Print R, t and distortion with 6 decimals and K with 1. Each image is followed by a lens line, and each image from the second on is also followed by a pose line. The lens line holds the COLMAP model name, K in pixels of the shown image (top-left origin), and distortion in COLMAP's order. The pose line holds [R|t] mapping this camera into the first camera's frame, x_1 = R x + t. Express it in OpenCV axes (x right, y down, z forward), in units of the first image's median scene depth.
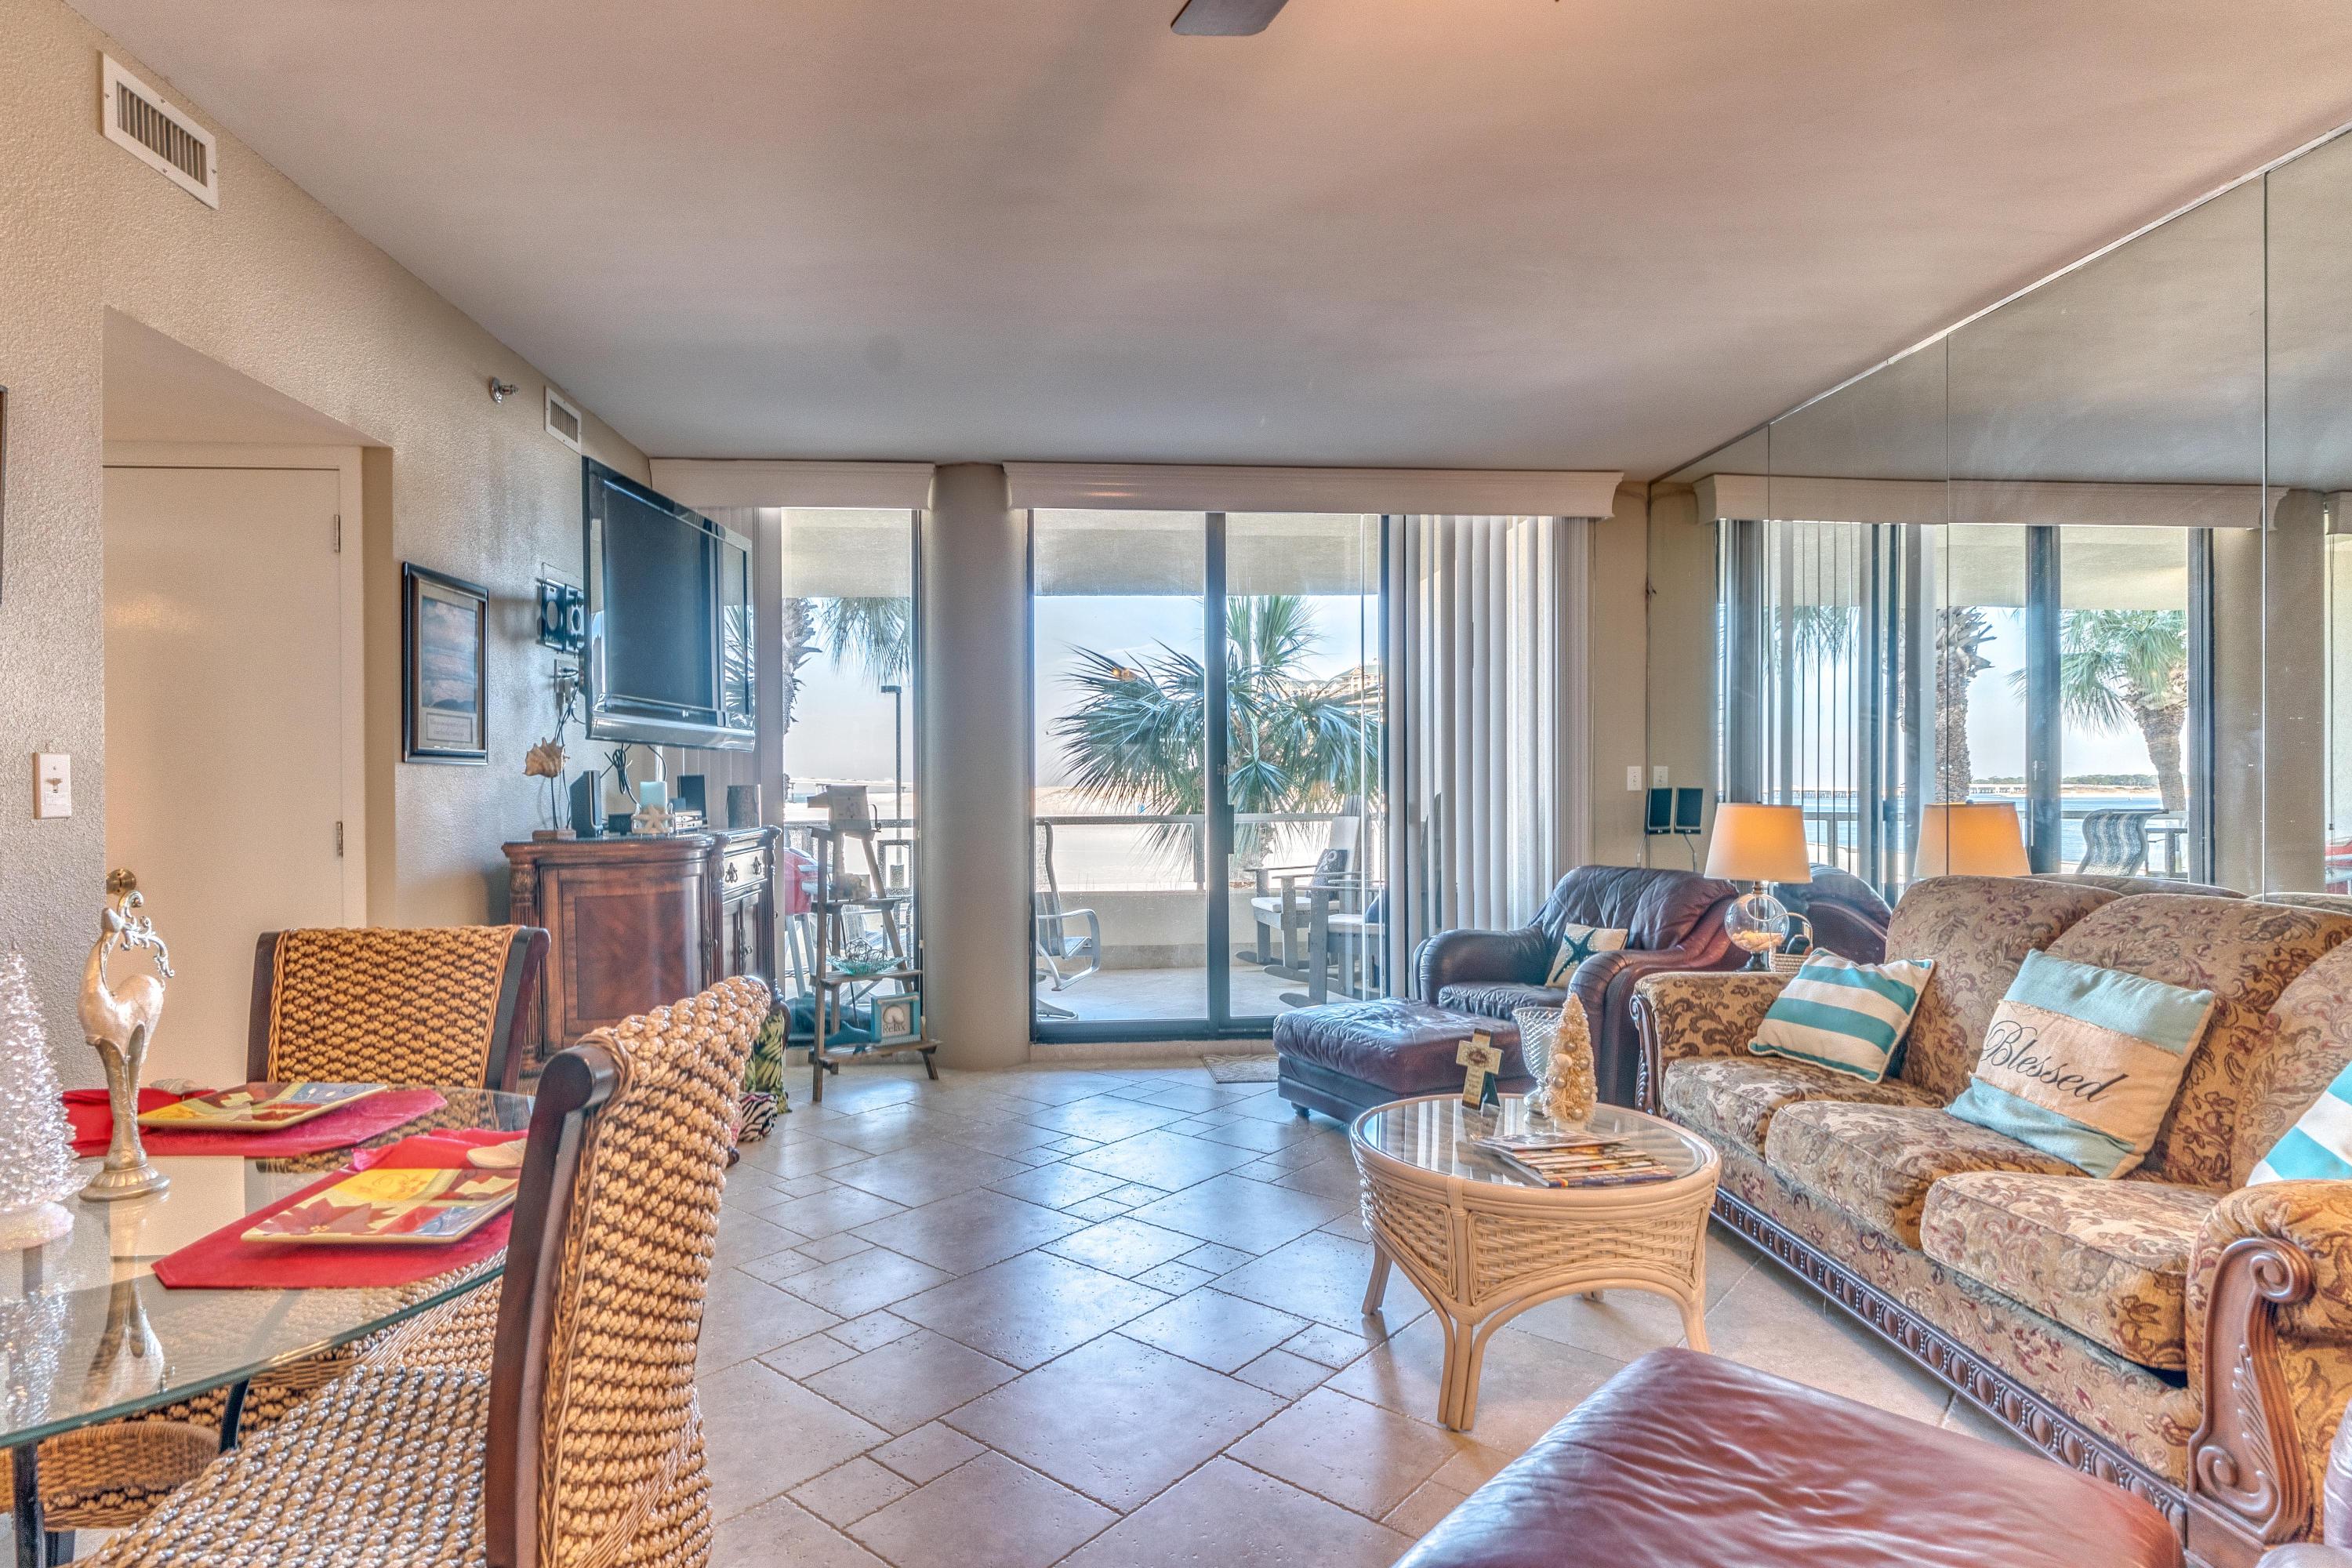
lens RADIAL K [[1233.5, 0, 1171.7], [0, 1233.5, 801.5], [0, 0, 1]] dist [-0.004629, -0.000836]
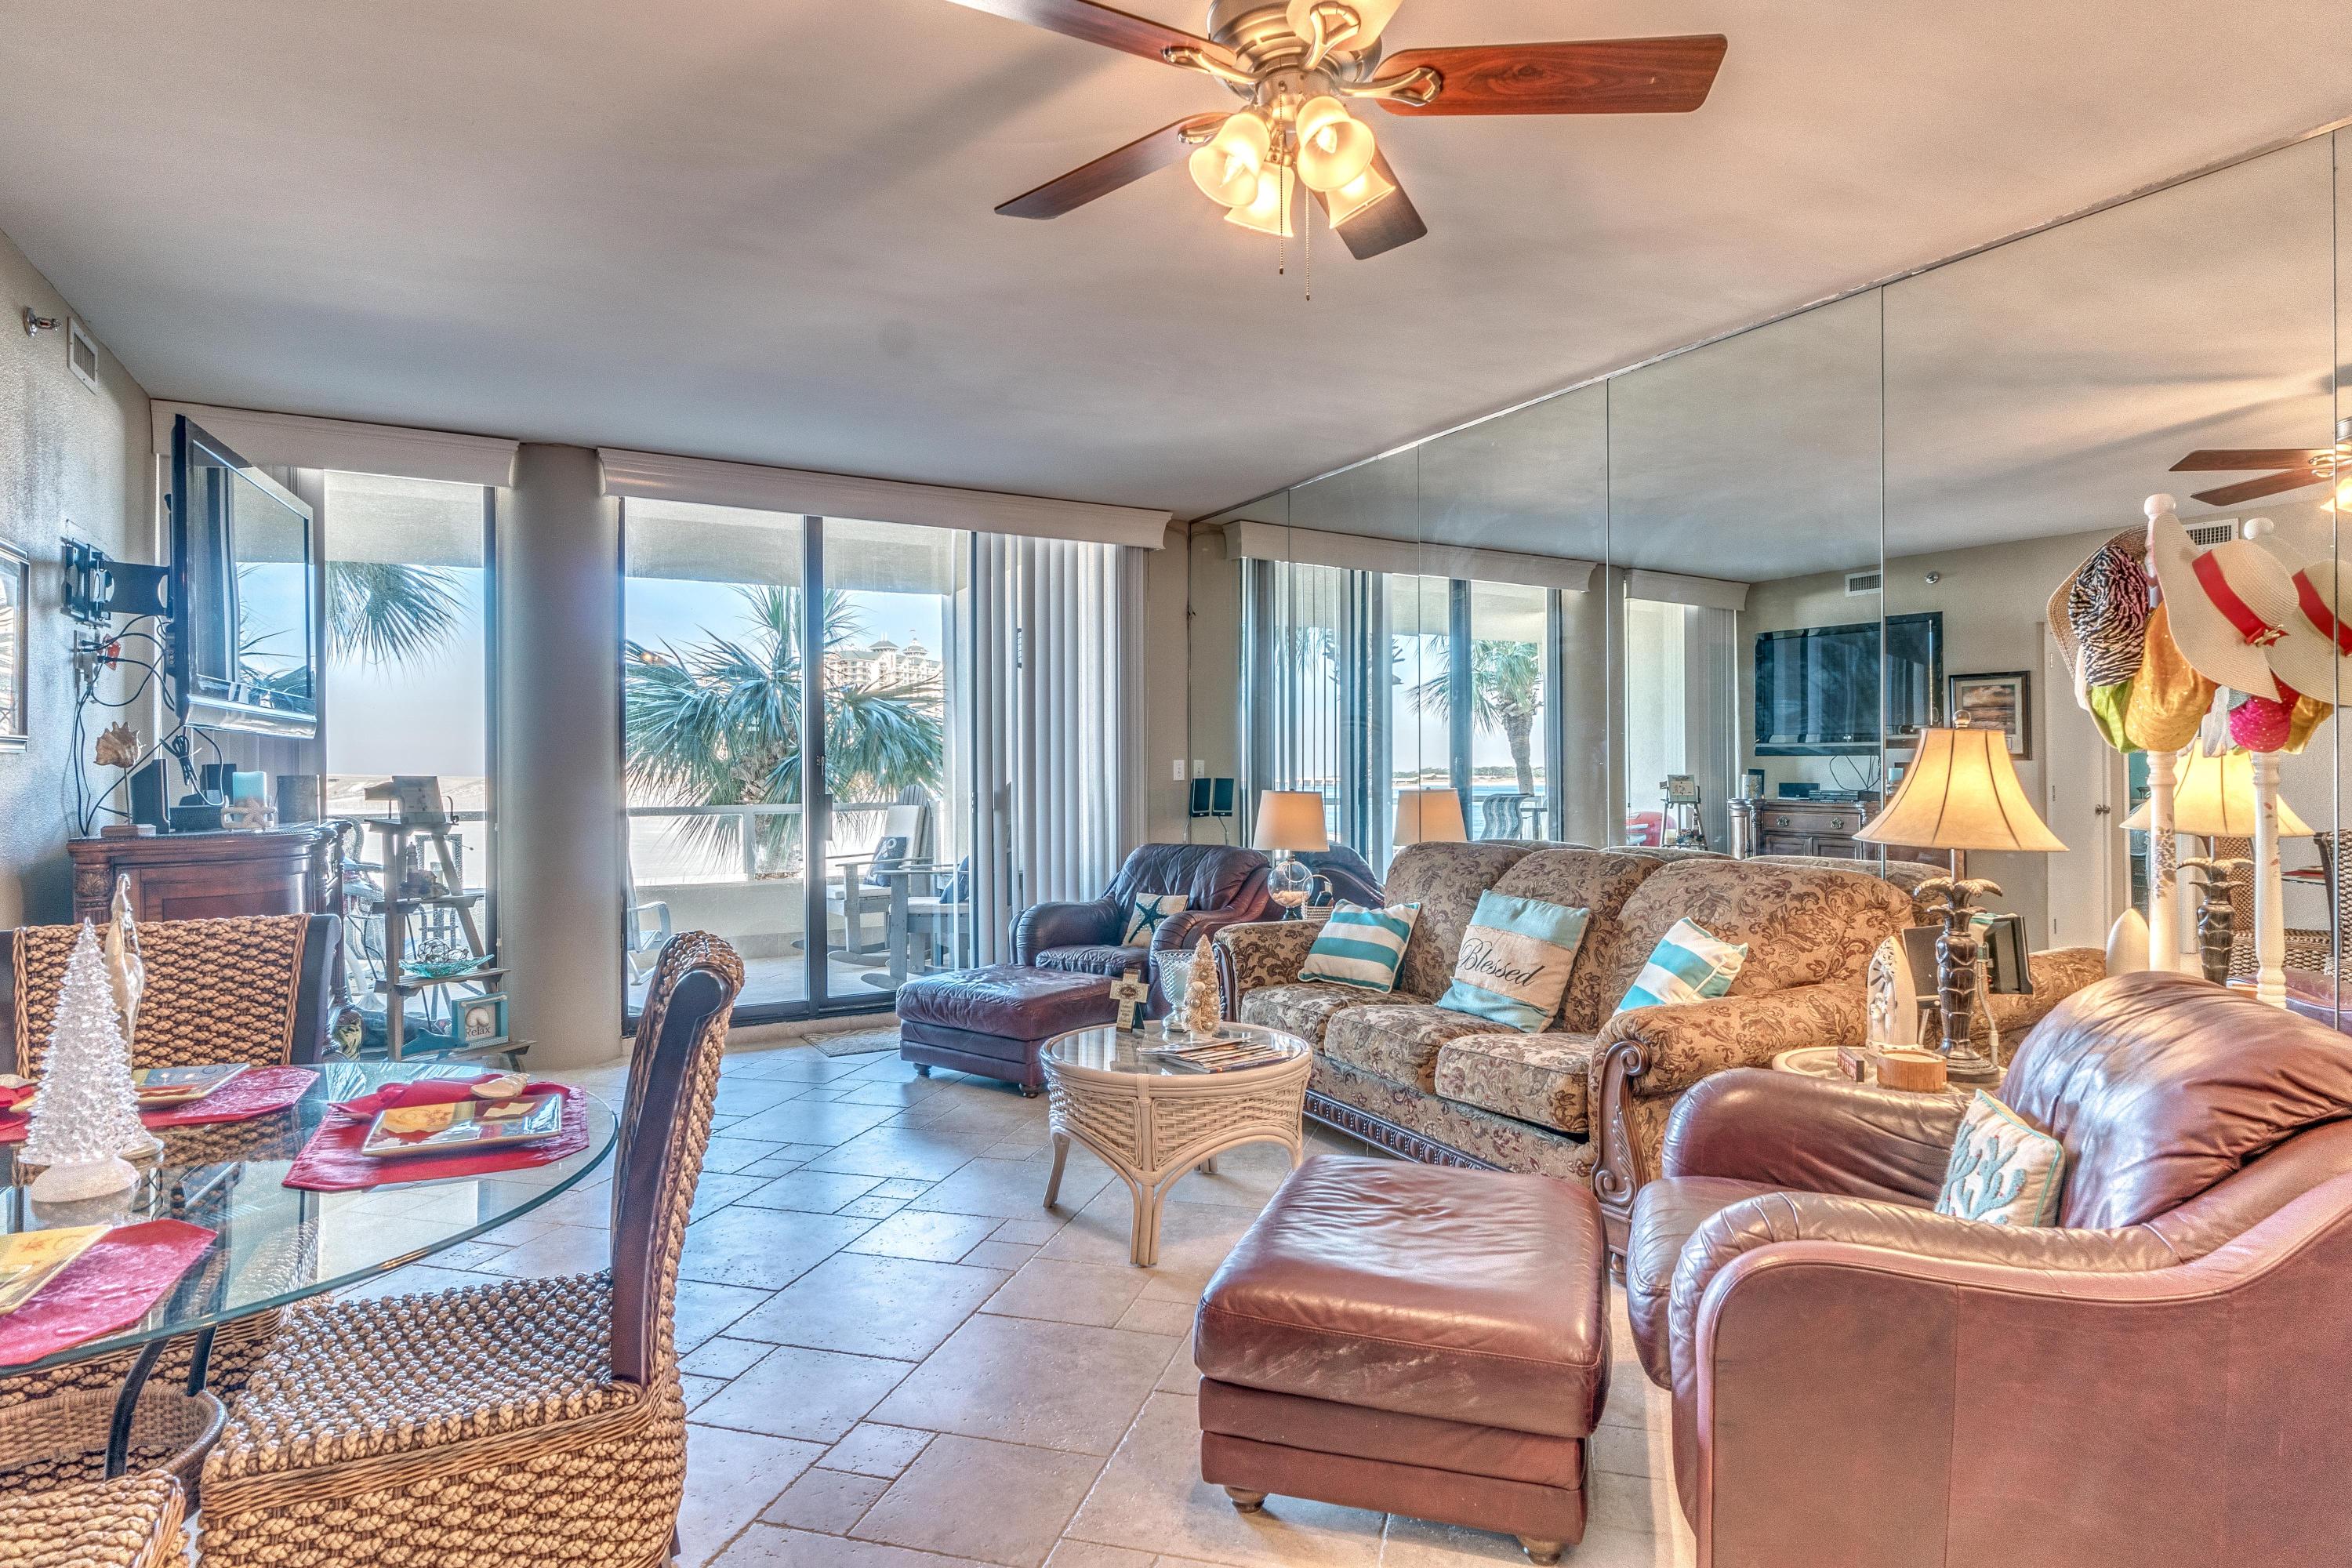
lens RADIAL K [[1250.4, 0, 1204.1], [0, 1250.4, 783.7], [0, 0, 1]] dist [-0.006634, 0.000254]
pose [[0.905150, -0.002065, 0.425088, -0.173590], [0.004769, 0.999975, -0.005298, 0.001239], [-0.425066, 0.006823, 0.905137, -0.148993]]
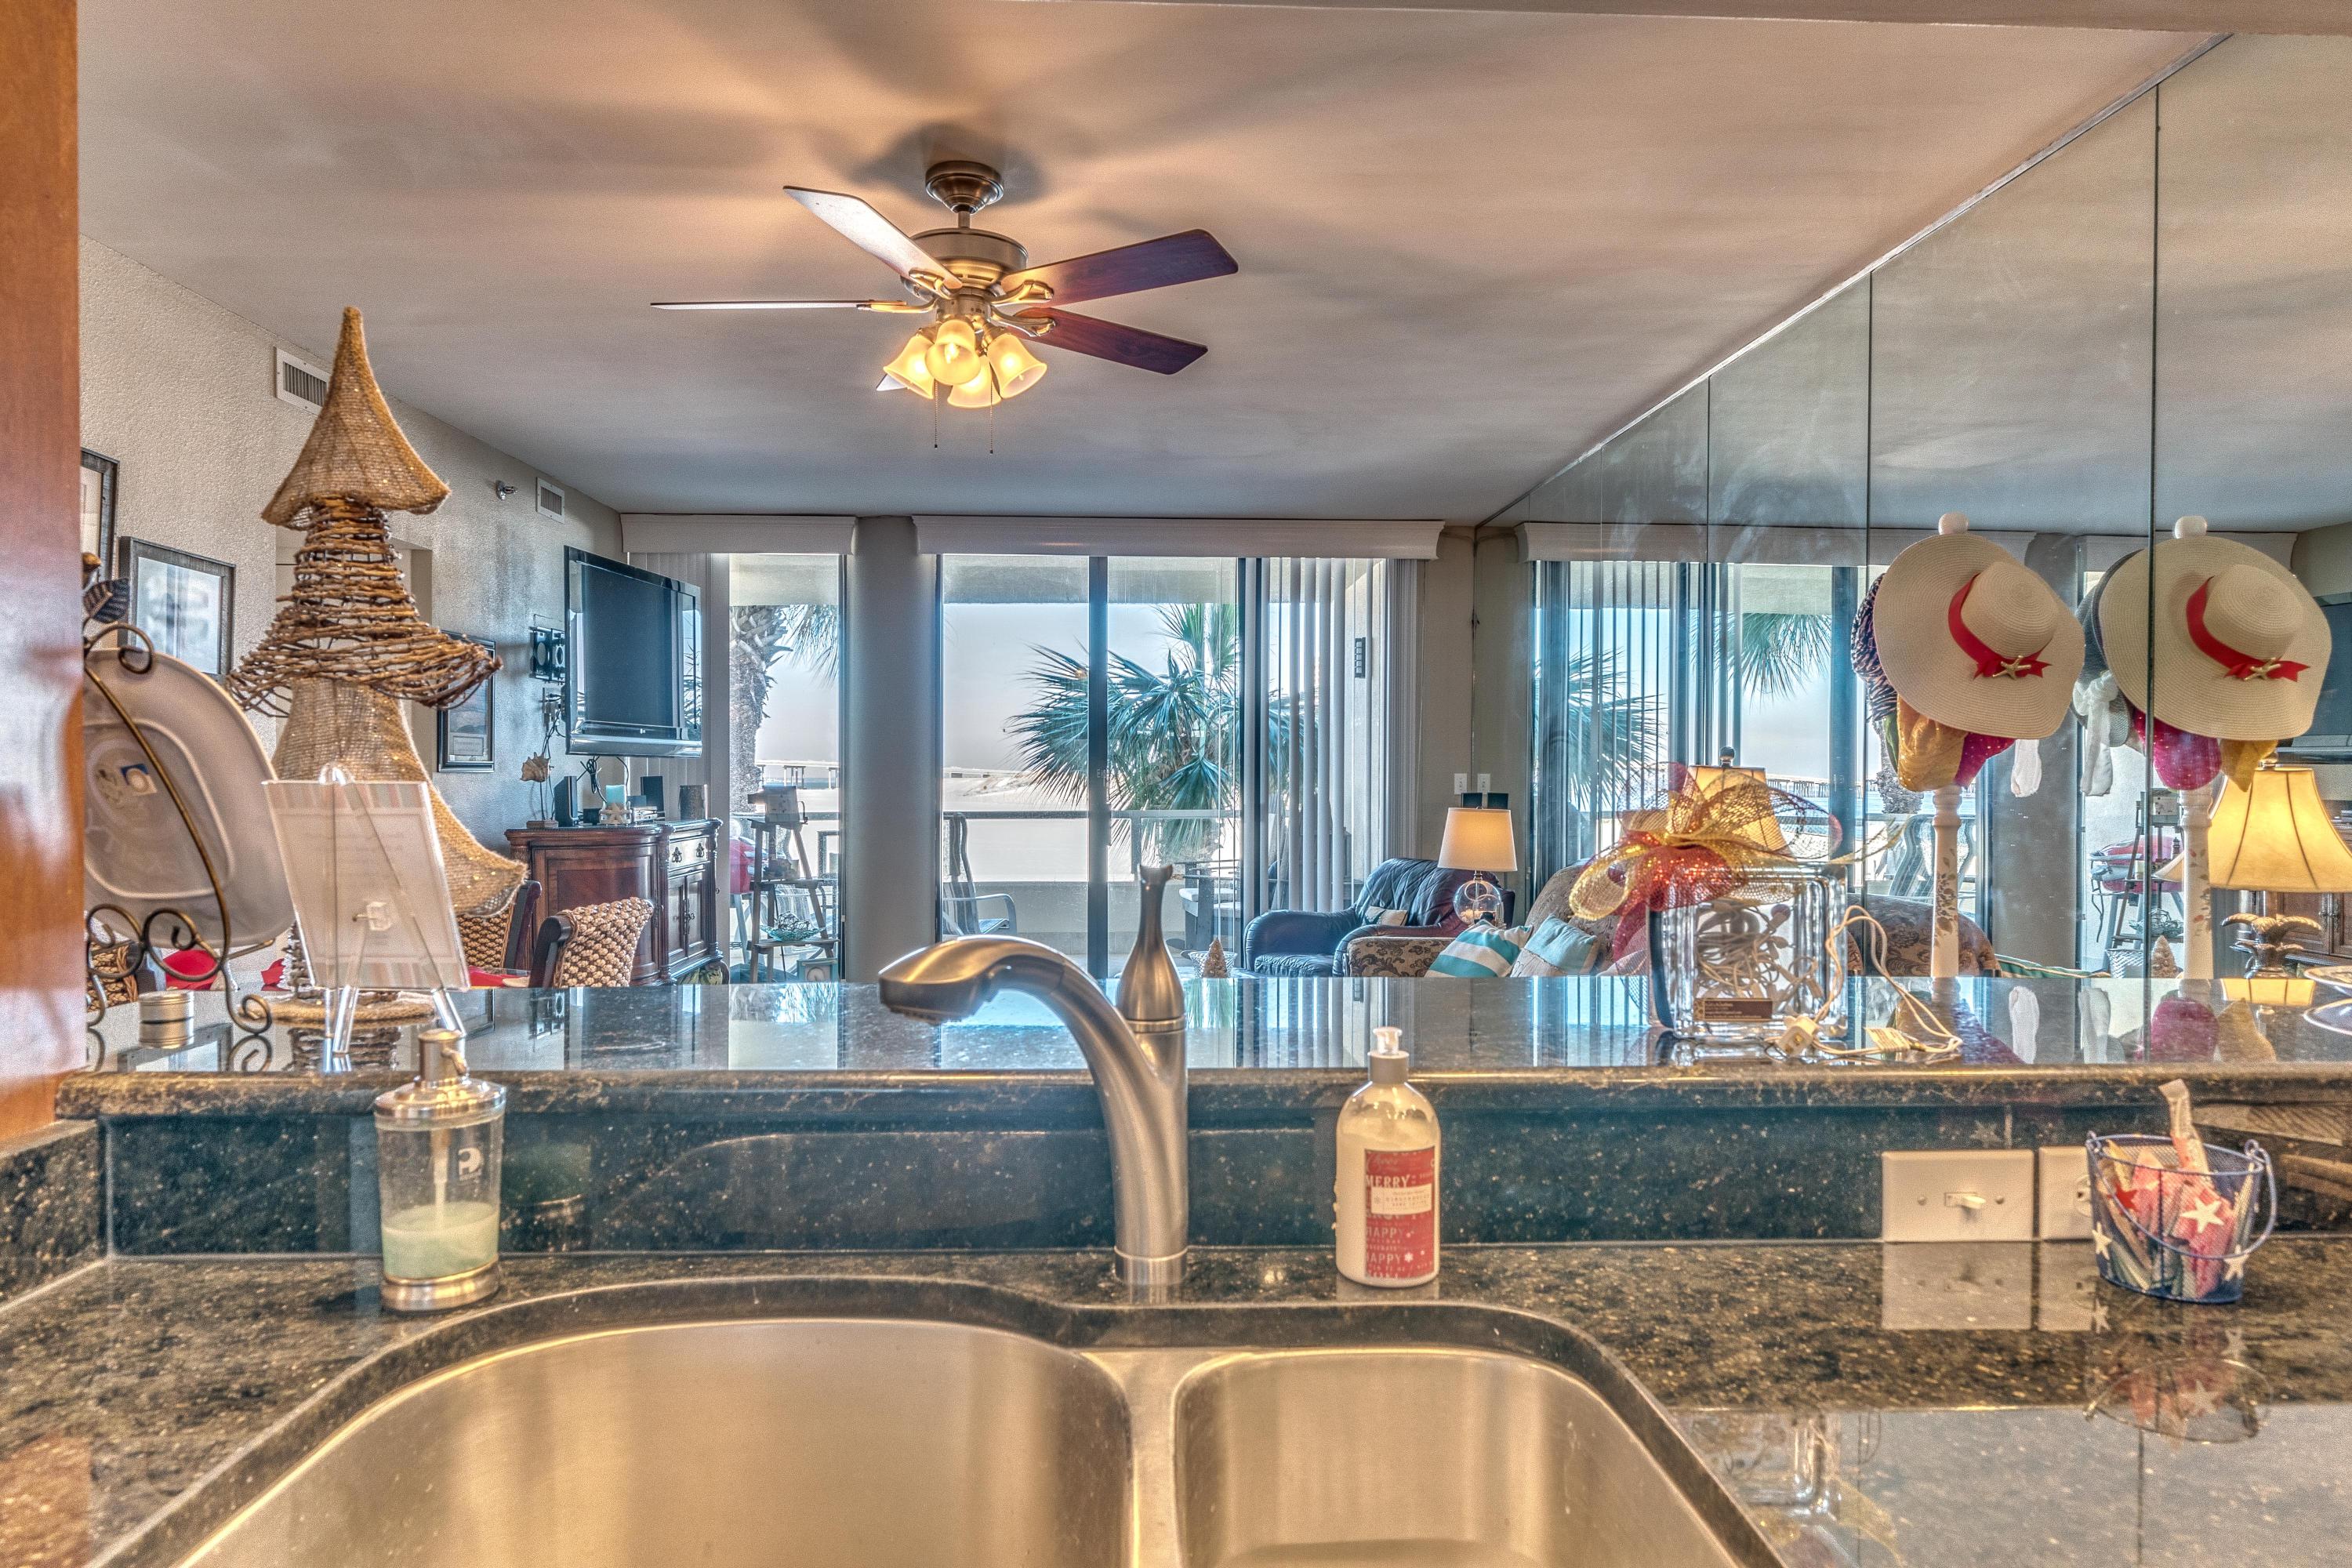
lens RADIAL K [[1414.3, 0, 1176.5], [0, 1414.3, 798.4], [0, 0, 1]] dist [-0.001691, -0.000159]
pose [[0.999149, 0.008818, -0.040287, 0.250184], [-0.008621, 0.999950, 0.005057, -0.014741], [0.040330, -0.004705, 0.999175, -0.509519]]
